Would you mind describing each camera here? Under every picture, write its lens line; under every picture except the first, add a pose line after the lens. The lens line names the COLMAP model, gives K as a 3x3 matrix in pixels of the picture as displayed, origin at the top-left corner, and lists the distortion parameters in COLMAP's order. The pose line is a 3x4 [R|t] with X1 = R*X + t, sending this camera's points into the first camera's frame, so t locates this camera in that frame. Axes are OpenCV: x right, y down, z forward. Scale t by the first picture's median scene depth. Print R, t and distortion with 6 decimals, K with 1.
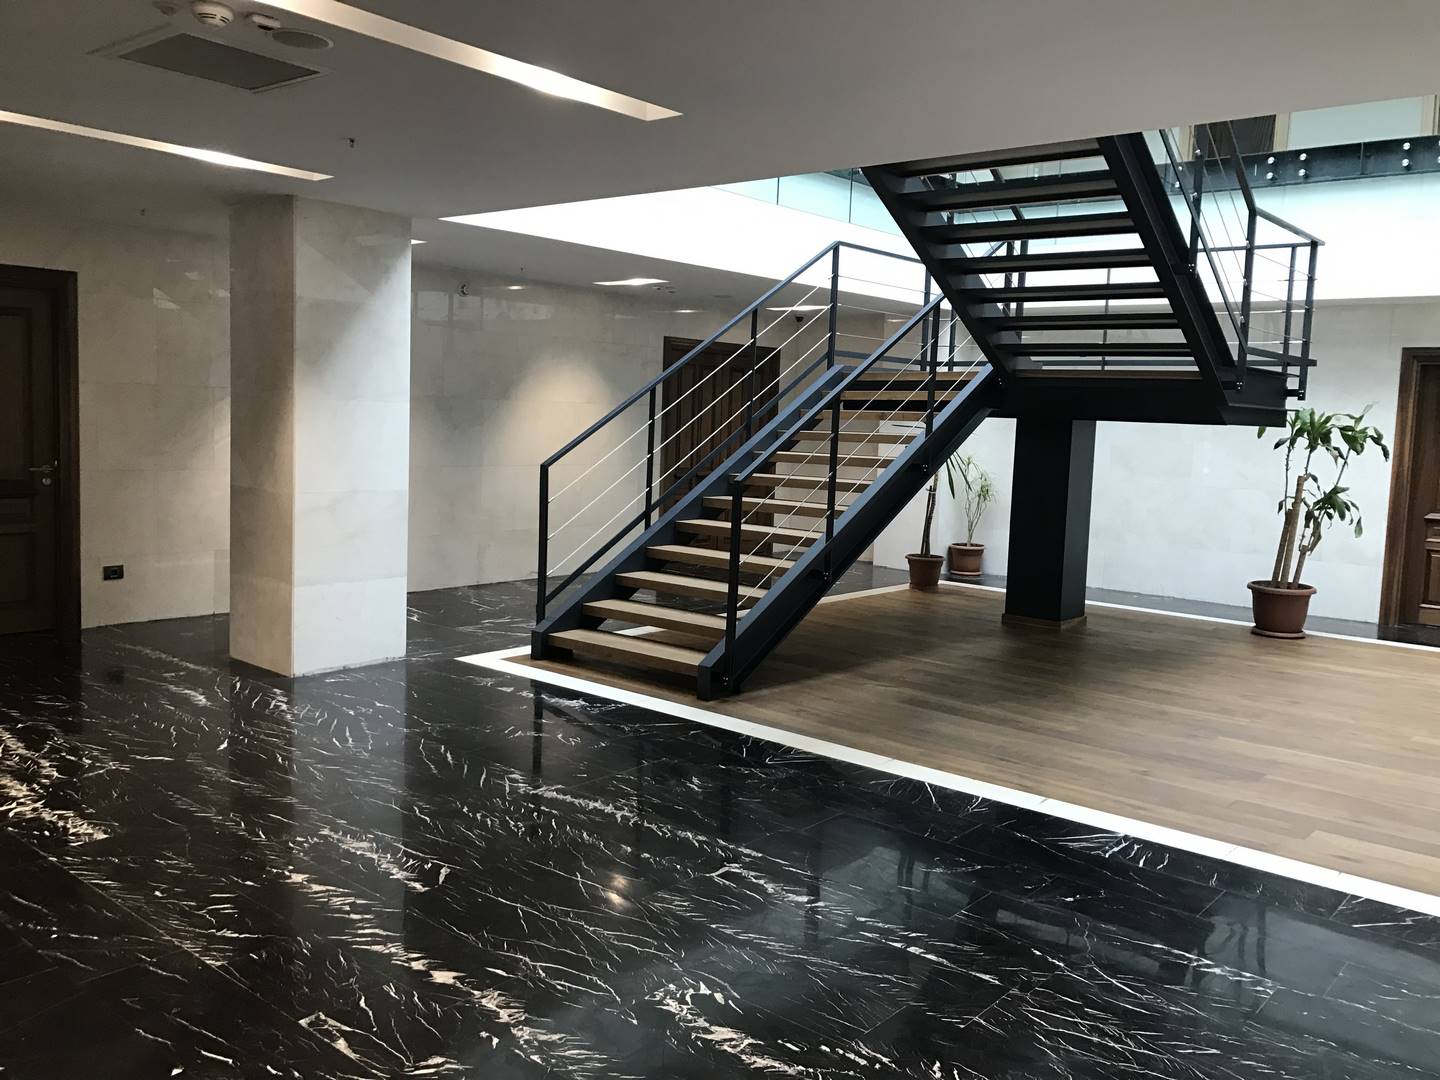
lens RADIAL K [[1202.2, 0, 719.8], [0, 1202.2, 538.2], [0, 0, 1]] dist [0.012731, 0.017717]
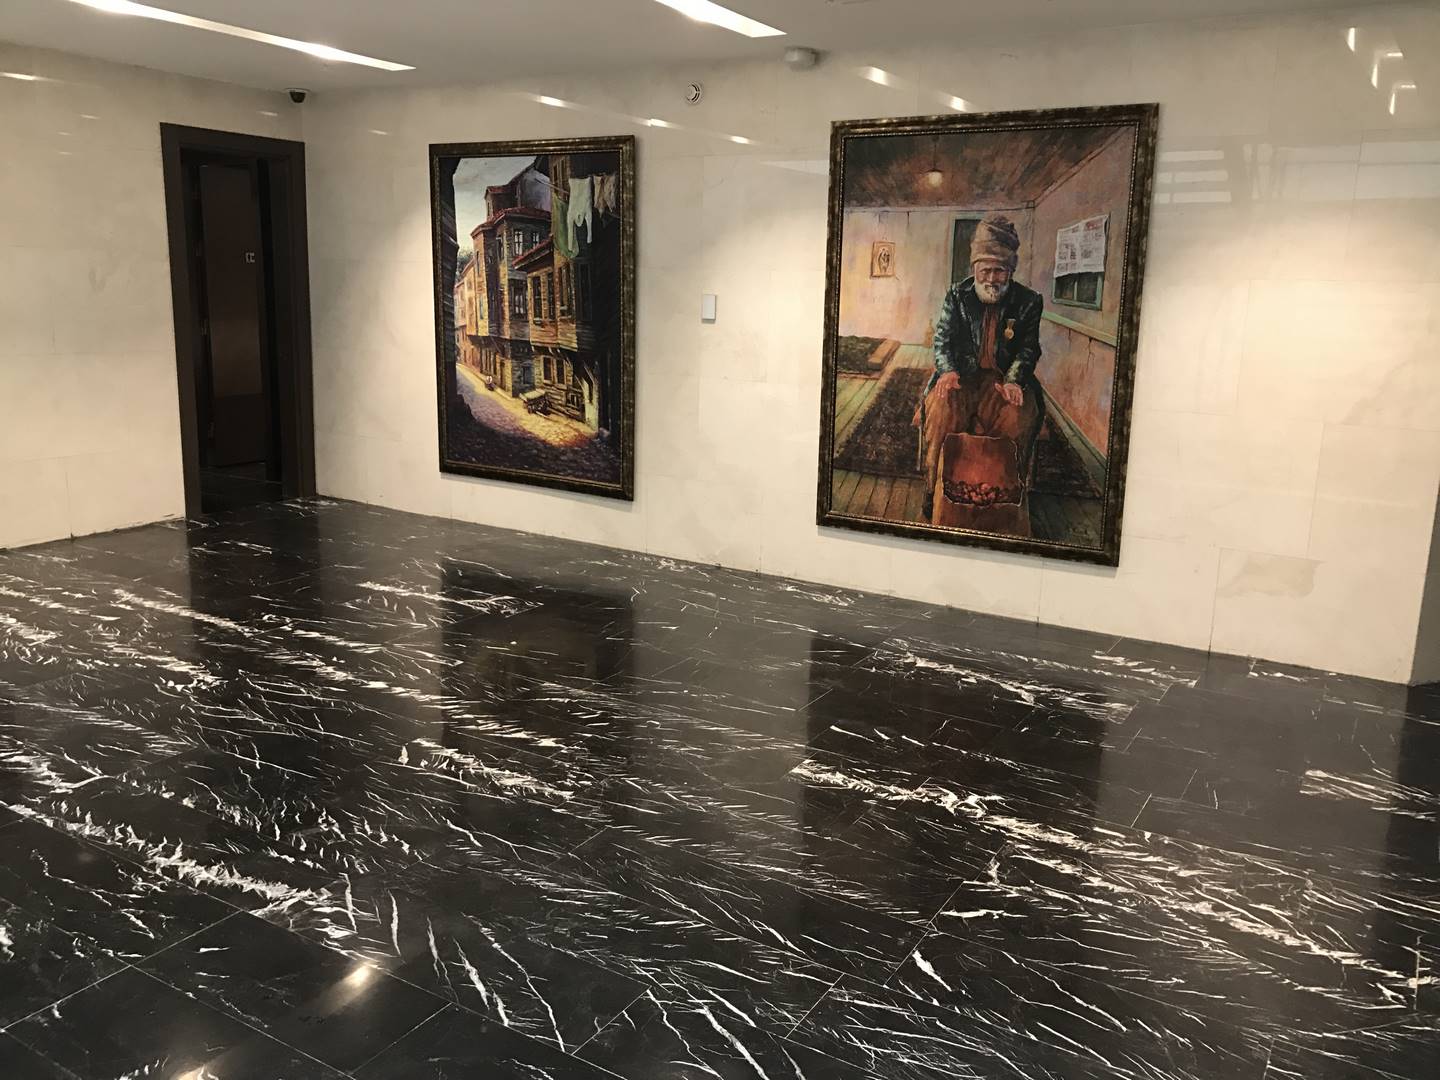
lens RADIAL K [[1202.2, 0, 720.1], [0, 1202.2, 538.2], [0, 0, 1]] dist [0.012731, 0.017717]
pose [[-0.985187, -0.025810, -0.169530, -0.290946], [-0.077719, 0.948450, 0.307250, -0.194121], [0.152861, 0.315875, -0.936406, 1.771691]]
